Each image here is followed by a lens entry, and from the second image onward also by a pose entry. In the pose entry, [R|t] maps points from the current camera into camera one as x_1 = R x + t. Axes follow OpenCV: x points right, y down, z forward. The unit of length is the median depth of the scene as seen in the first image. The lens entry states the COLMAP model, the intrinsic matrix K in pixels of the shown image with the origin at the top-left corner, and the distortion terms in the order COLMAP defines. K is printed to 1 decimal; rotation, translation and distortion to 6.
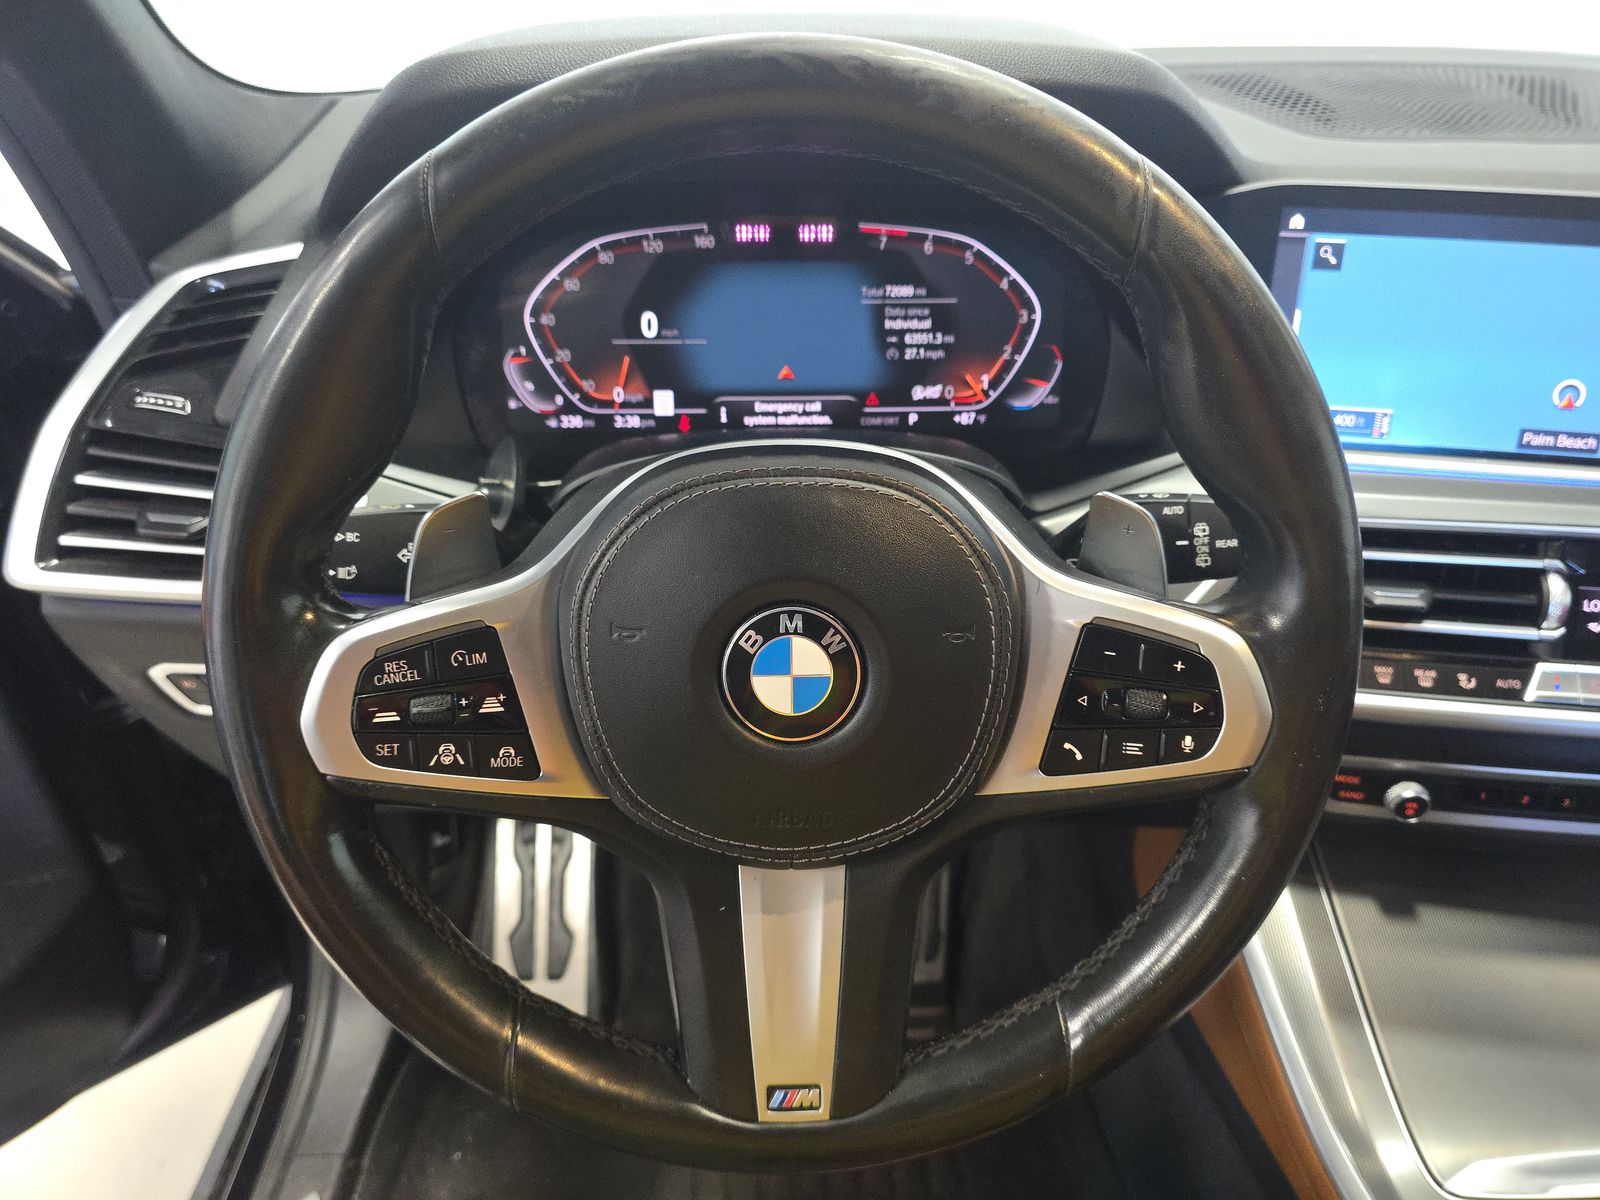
lens RADIAL K [[988.5, 0, 801.7], [0, 988.5, 603.7], [0, 0, 1]] dist [0.007559, -0.023056]
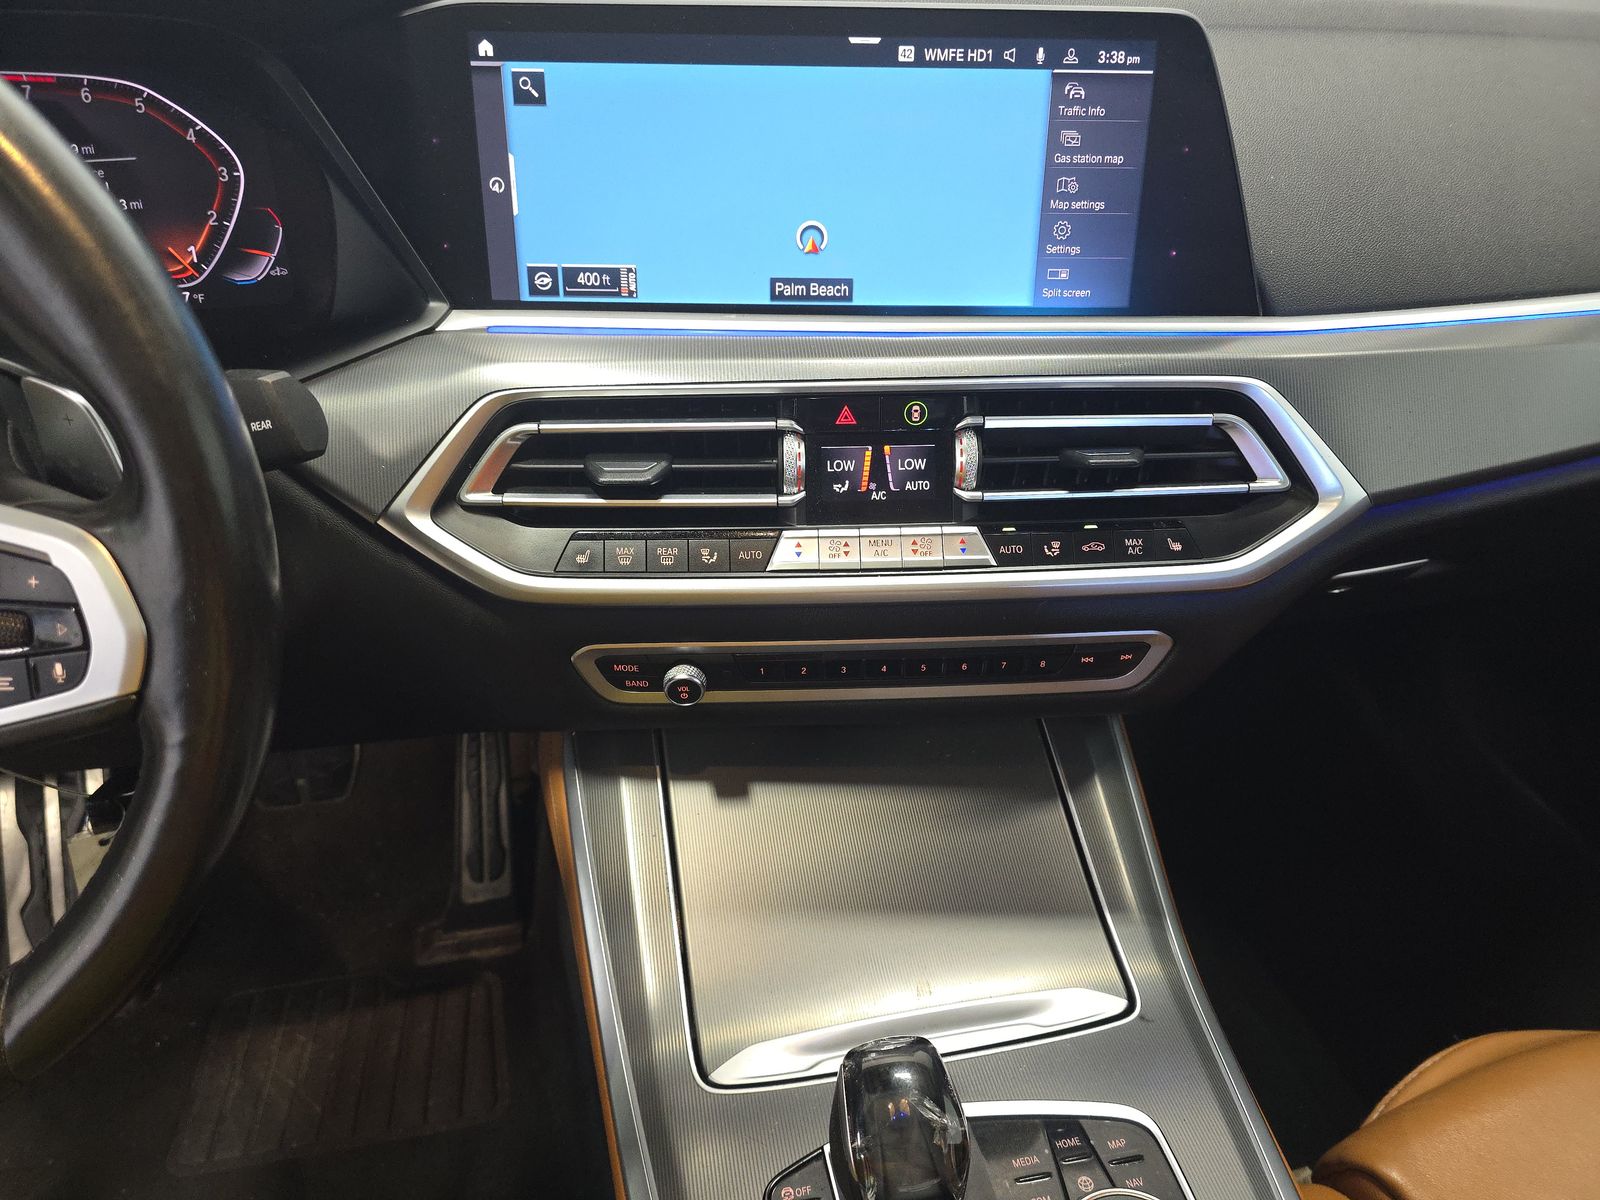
lens RADIAL K [[988.5, 0, 806.5], [0, 988.5, 603.2], [0, 0, 1]] dist [0.007559, -0.023056]
pose [[0.987567, -0.089932, 0.128934, 0.581264], [0.075620, 0.990838, 0.111902, 0.022327], [-0.137817, -0.100761, 0.985319, 0.046472]]
